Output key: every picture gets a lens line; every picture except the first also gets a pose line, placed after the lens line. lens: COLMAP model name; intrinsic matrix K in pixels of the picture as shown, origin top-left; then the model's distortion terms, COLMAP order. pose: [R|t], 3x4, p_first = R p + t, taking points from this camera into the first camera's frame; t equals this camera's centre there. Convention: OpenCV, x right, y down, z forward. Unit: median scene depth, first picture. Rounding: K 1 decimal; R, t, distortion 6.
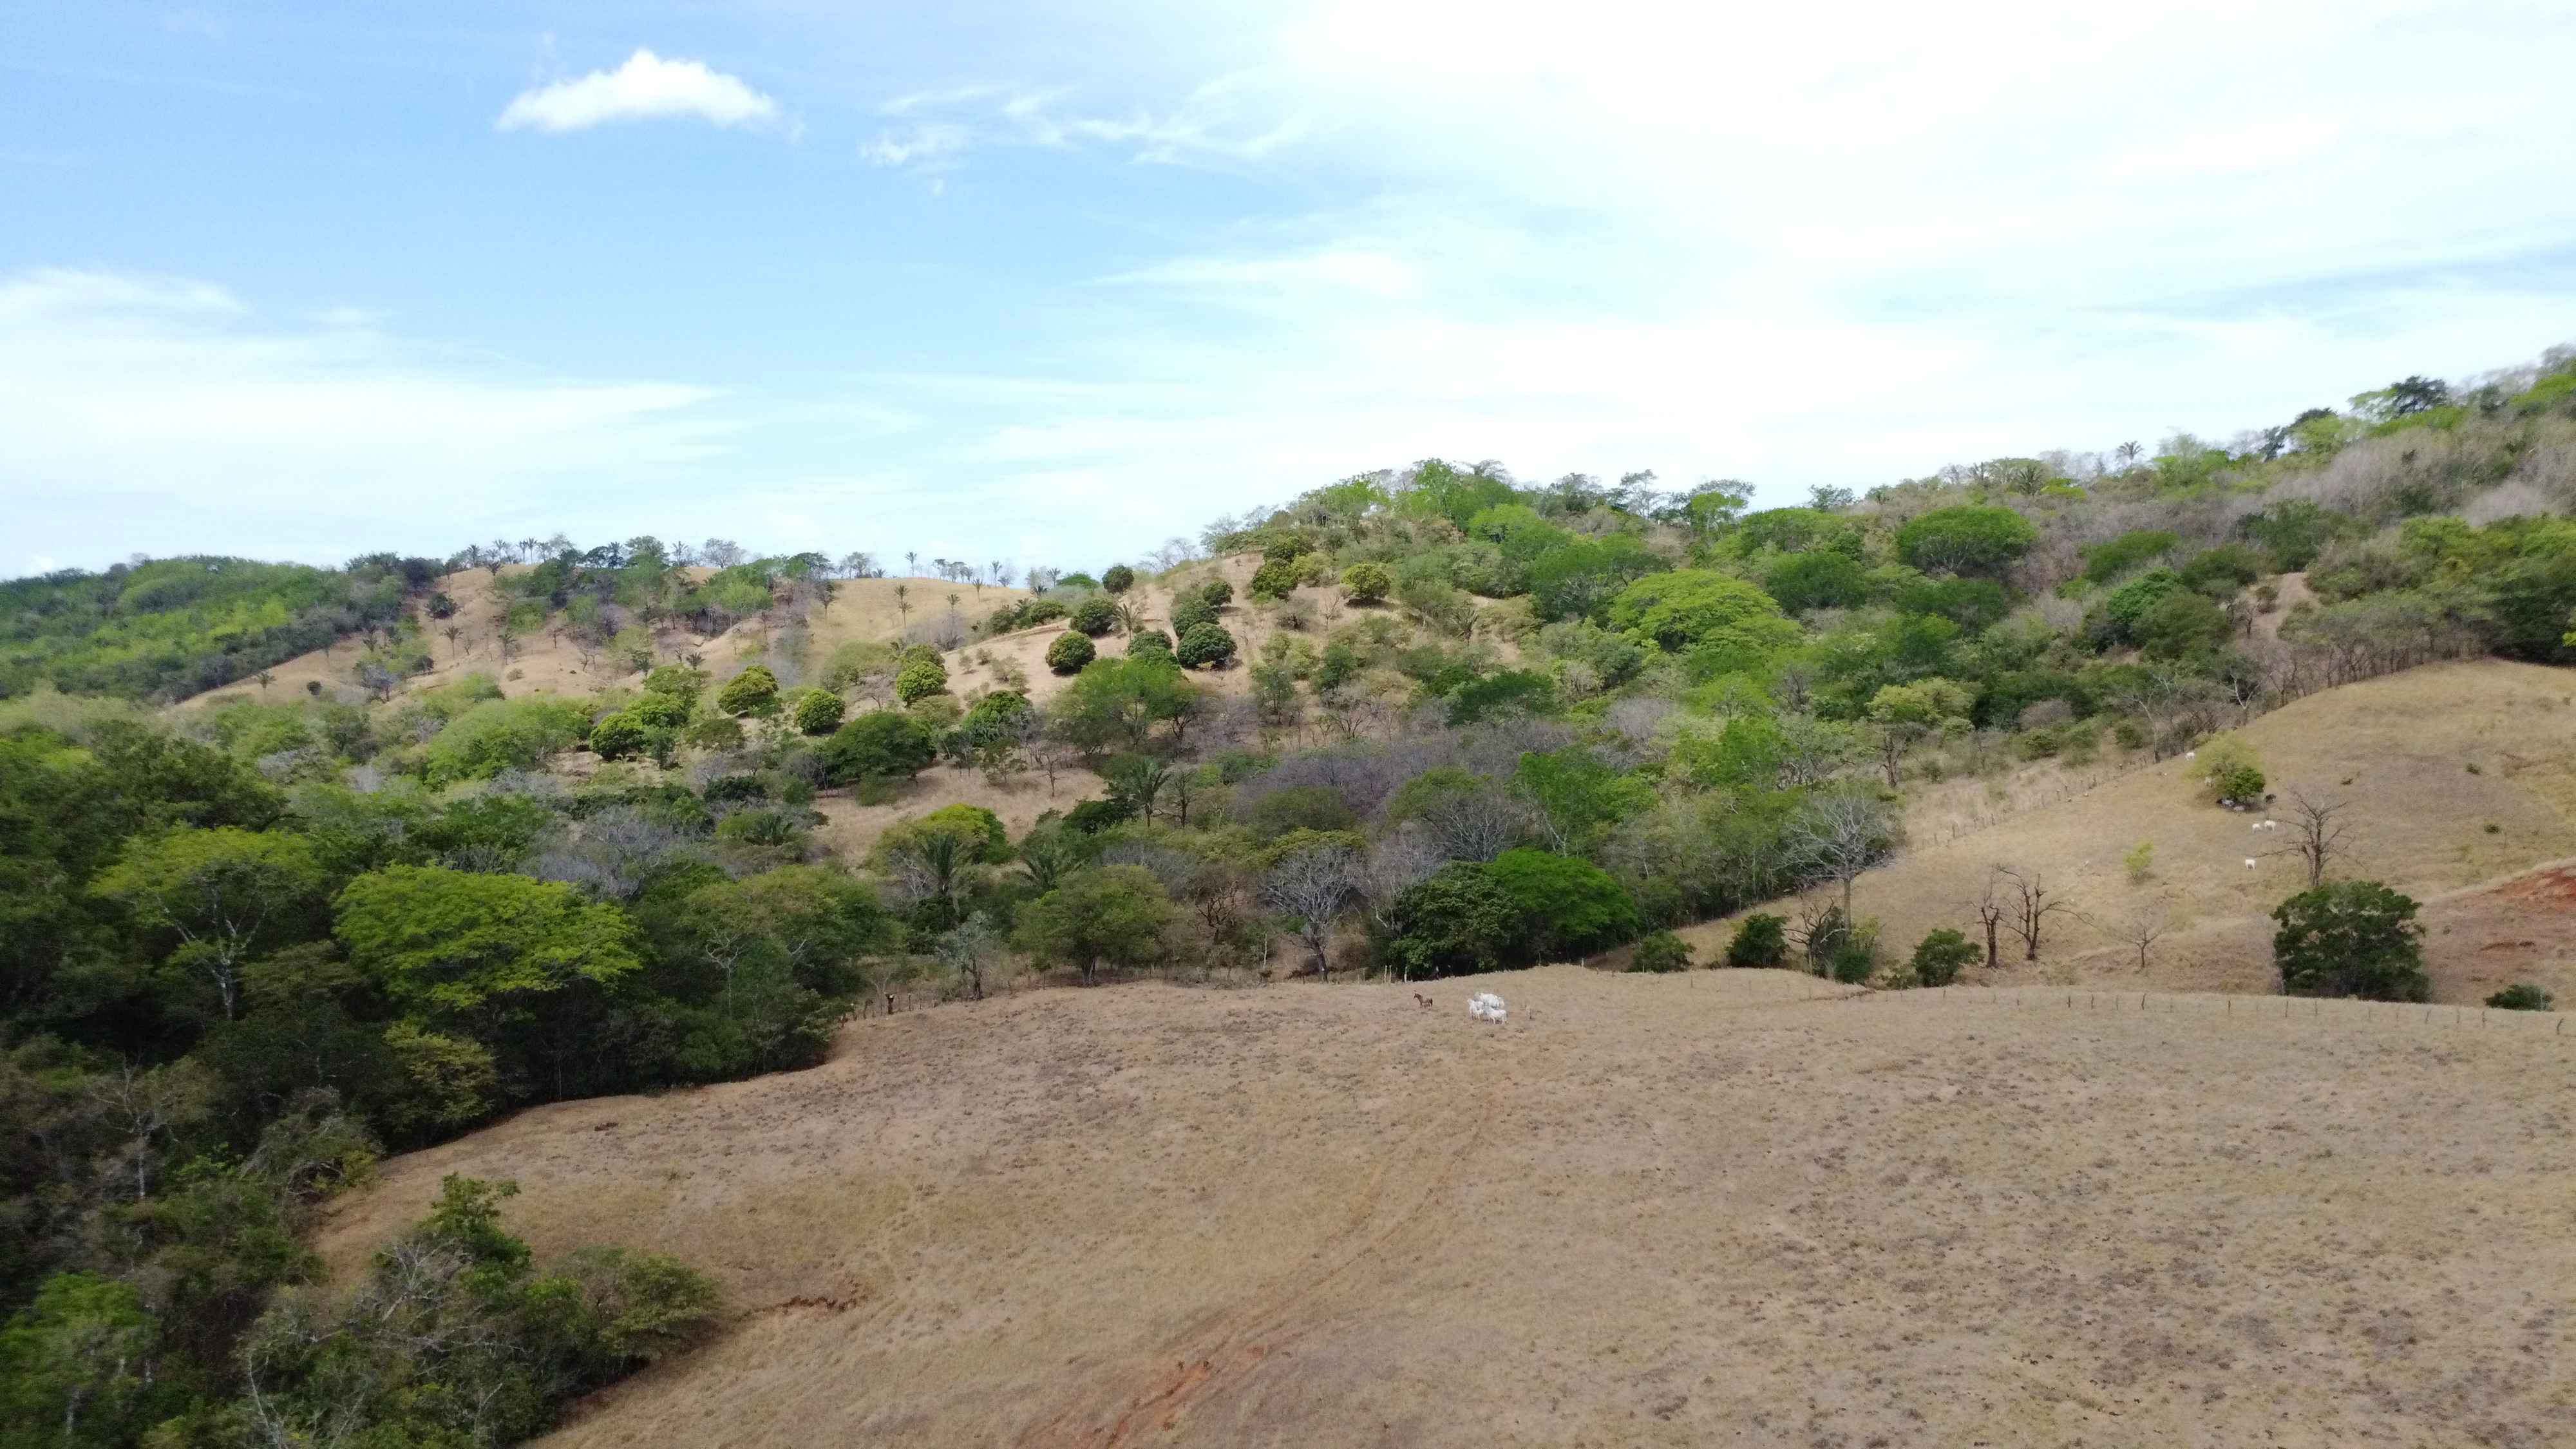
lens RADIAL K [[1899.6, 0, 1288.6], [0, 1899.6, 715.1], [0, 0, 1]] dist [-0.020561, -0.020456]
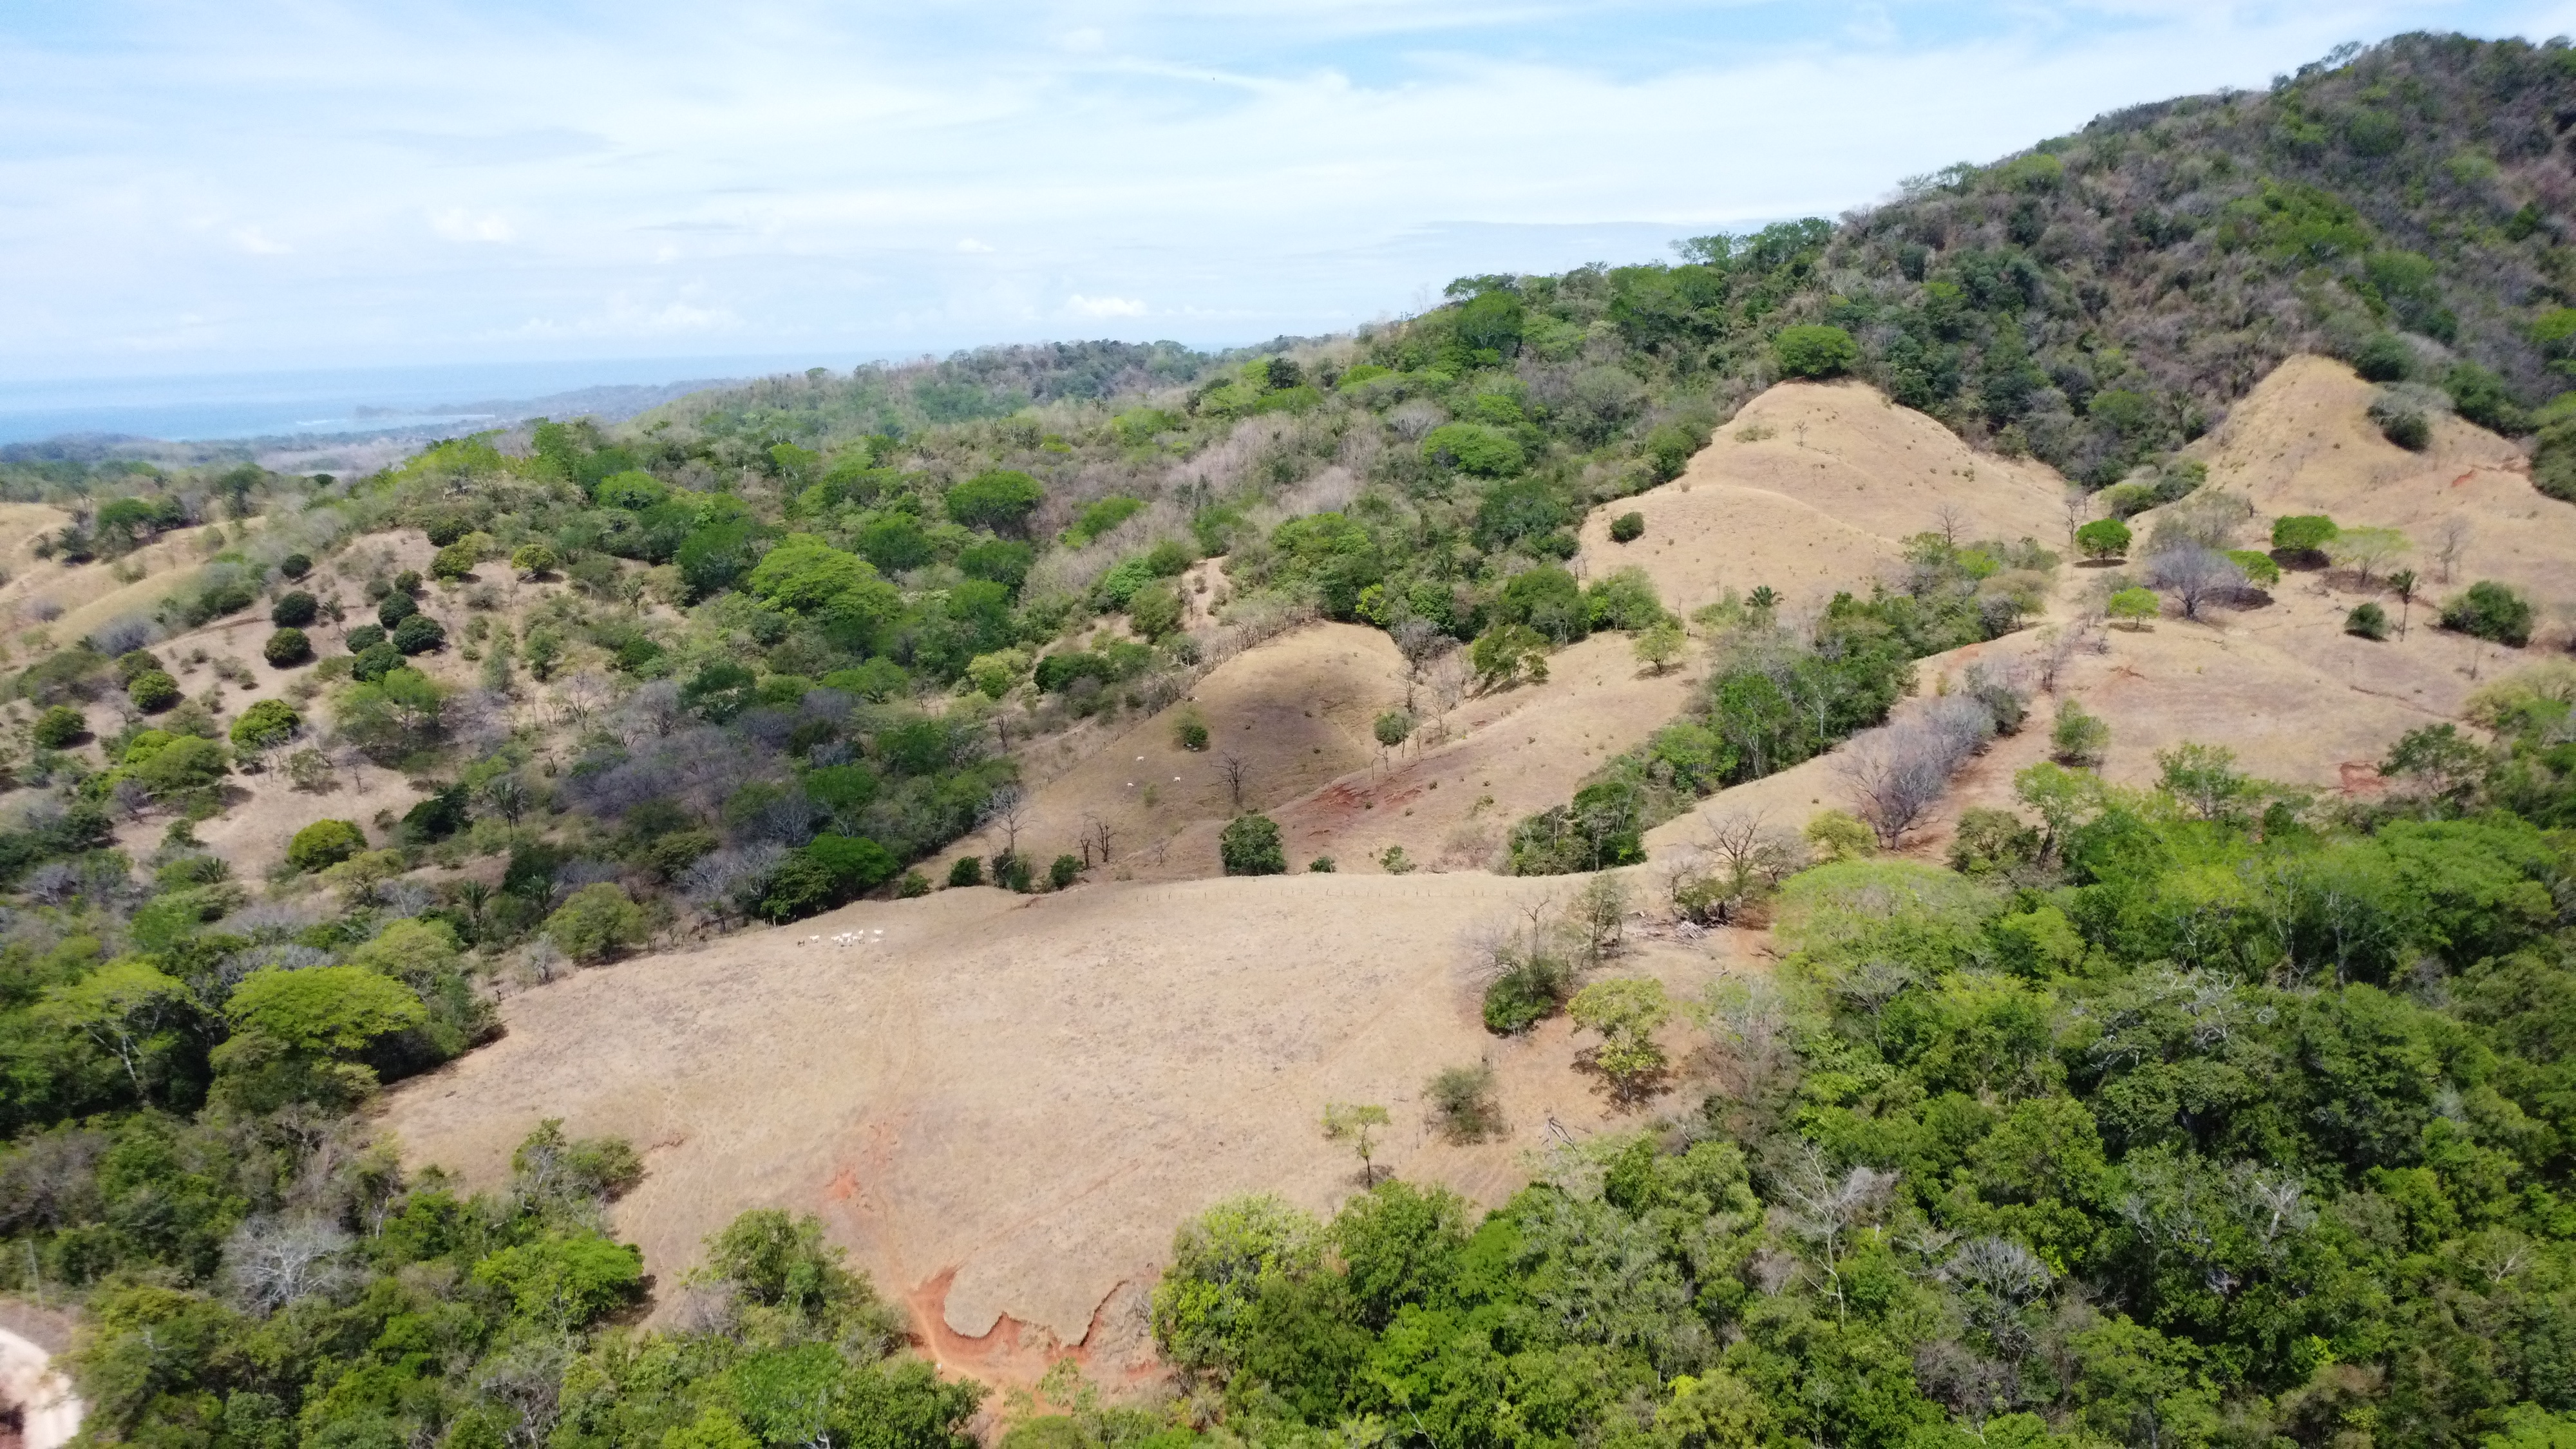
lens RADIAL K [[1899.6, 0, 1289.2], [0, 1899.6, 717.7], [0, 0, 1]] dist [-0.020561, -0.020456]
pose [[0.861236, -0.110070, 0.496142, -0.161692], [0.050621, 0.989988, 0.131759, -0.109060], [-0.505677, -0.088360, 0.858186, -0.306083]]
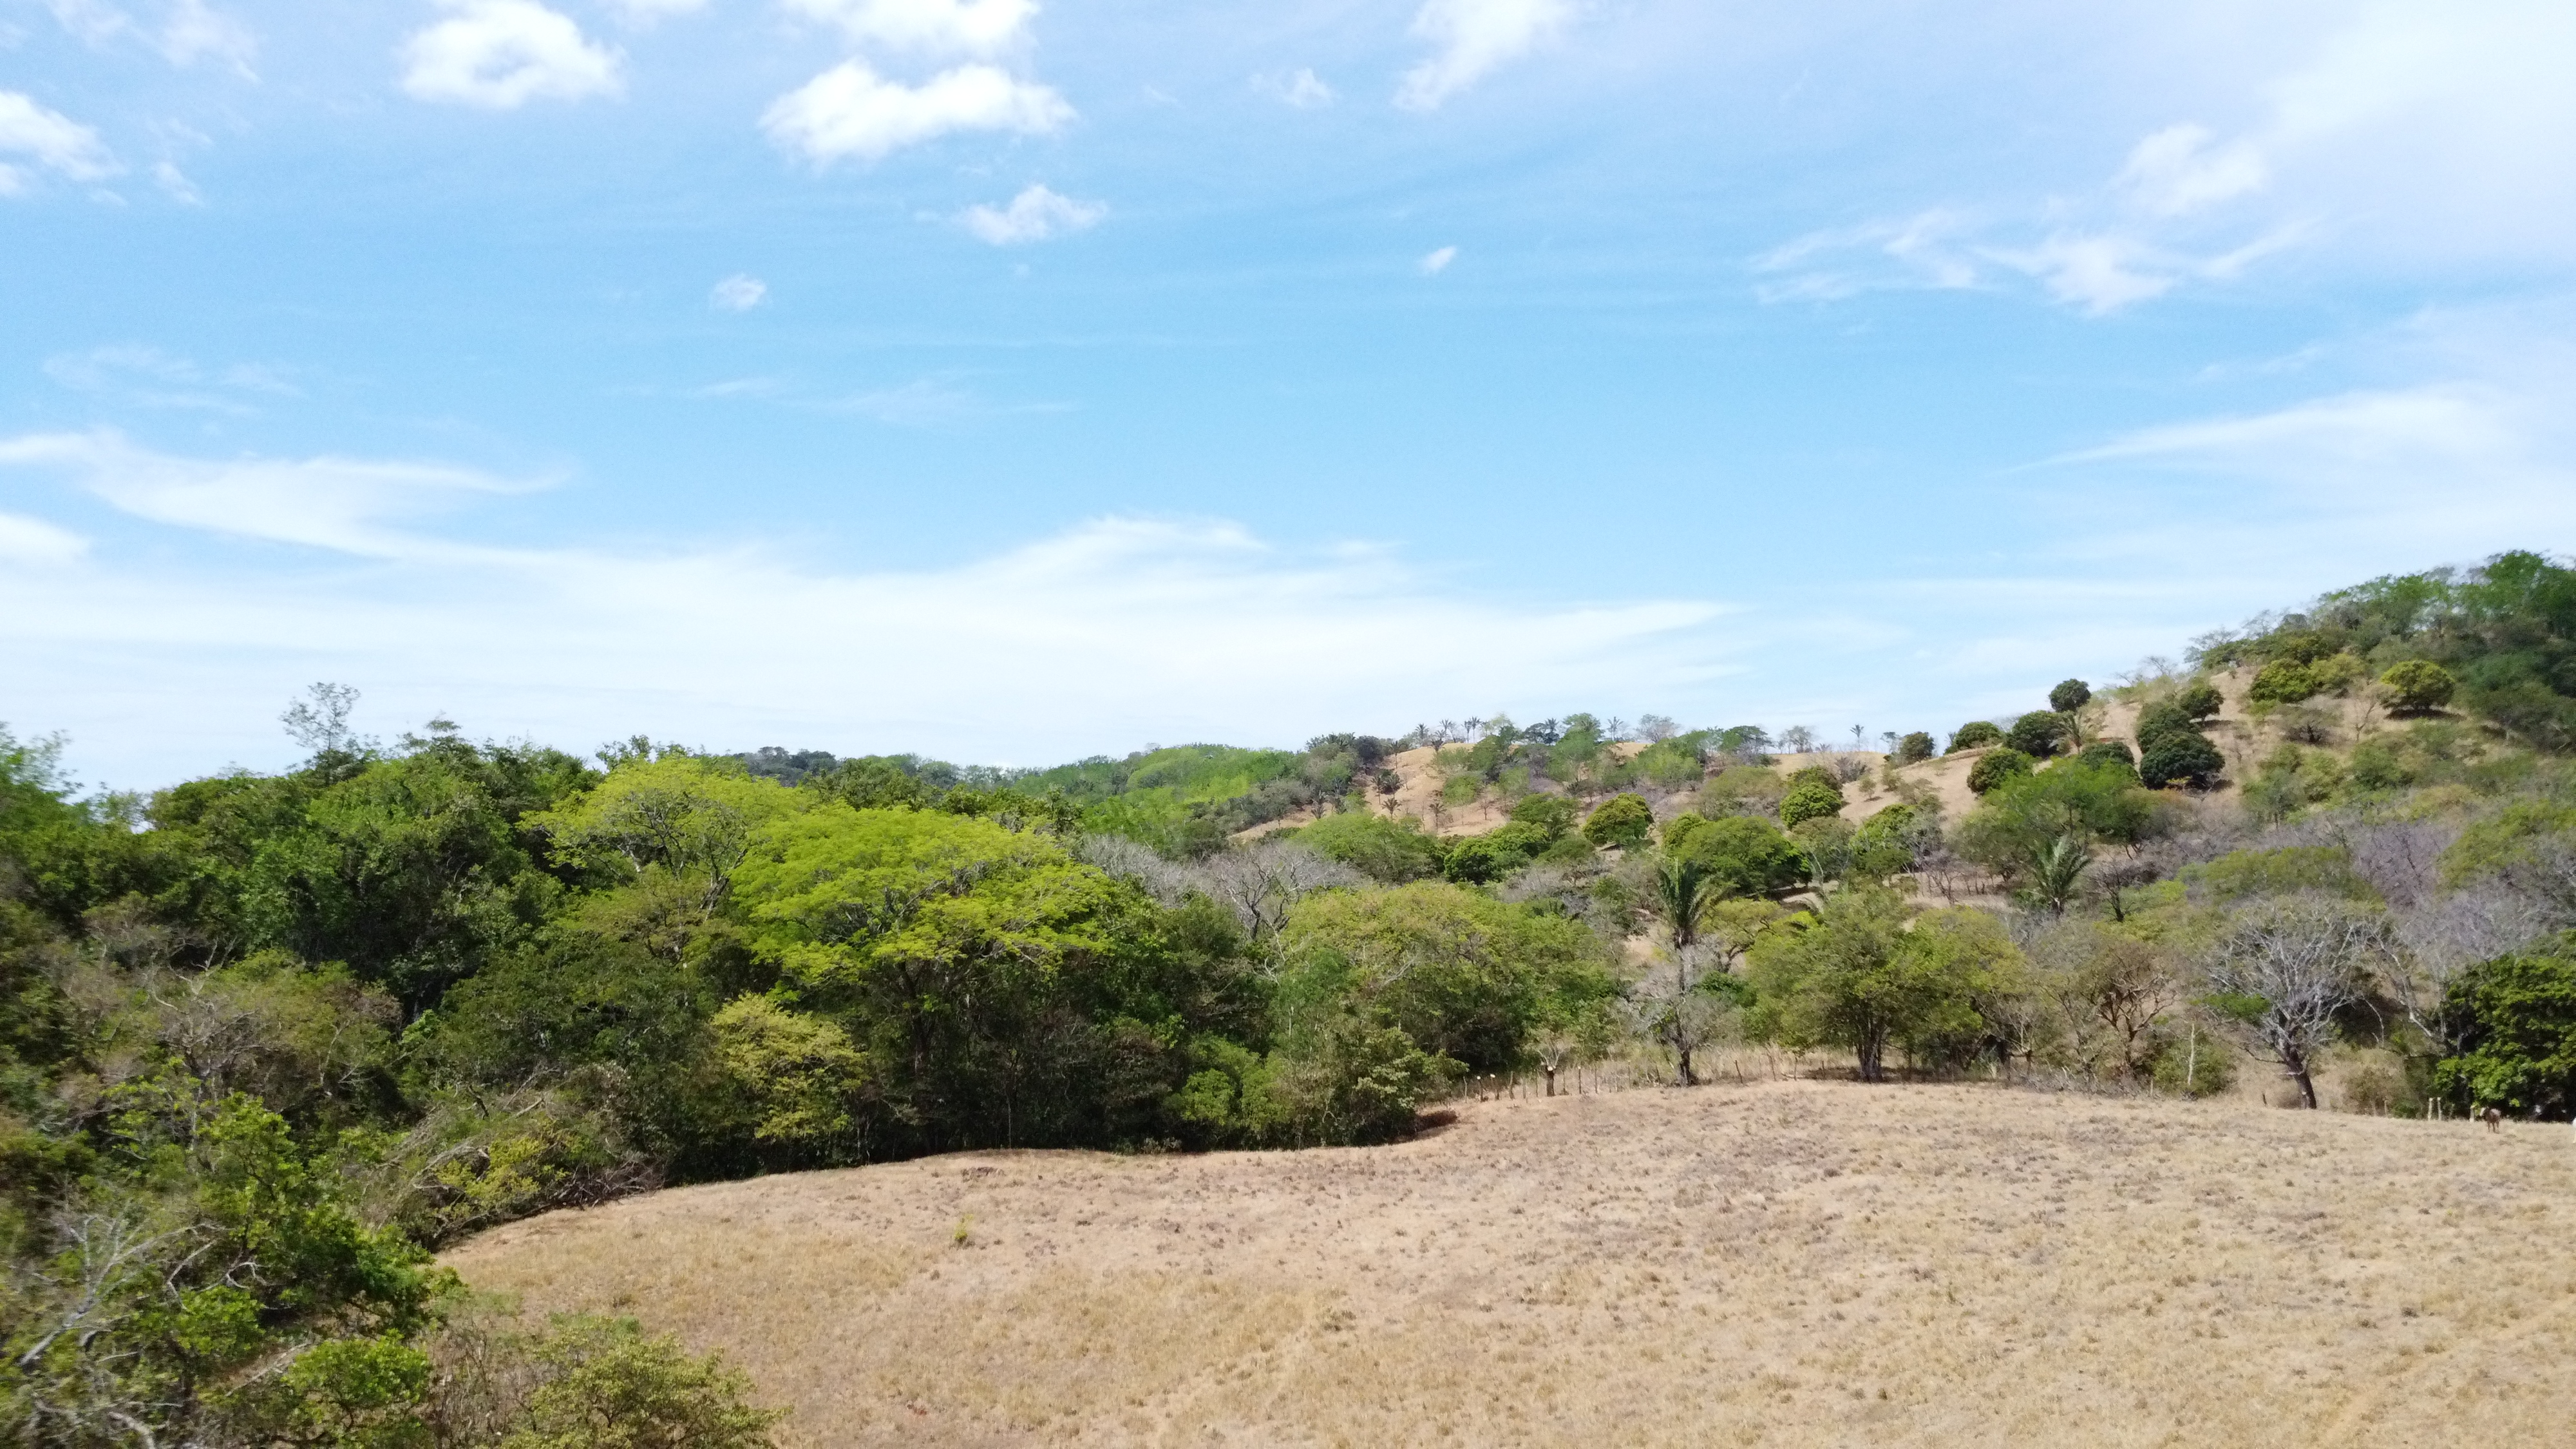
lens RADIAL K [[1899.6, 0, 1291.7], [0, 1899.6, 738.7], [0, 0, 1]] dist [-0.020561, -0.020456]
pose [[0.874755, -0.015059, -0.484332, 0.011934], [-0.036282, 0.994676, -0.096456, 0.039973], [0.483206, 0.101947, 0.869551, 0.148525]]
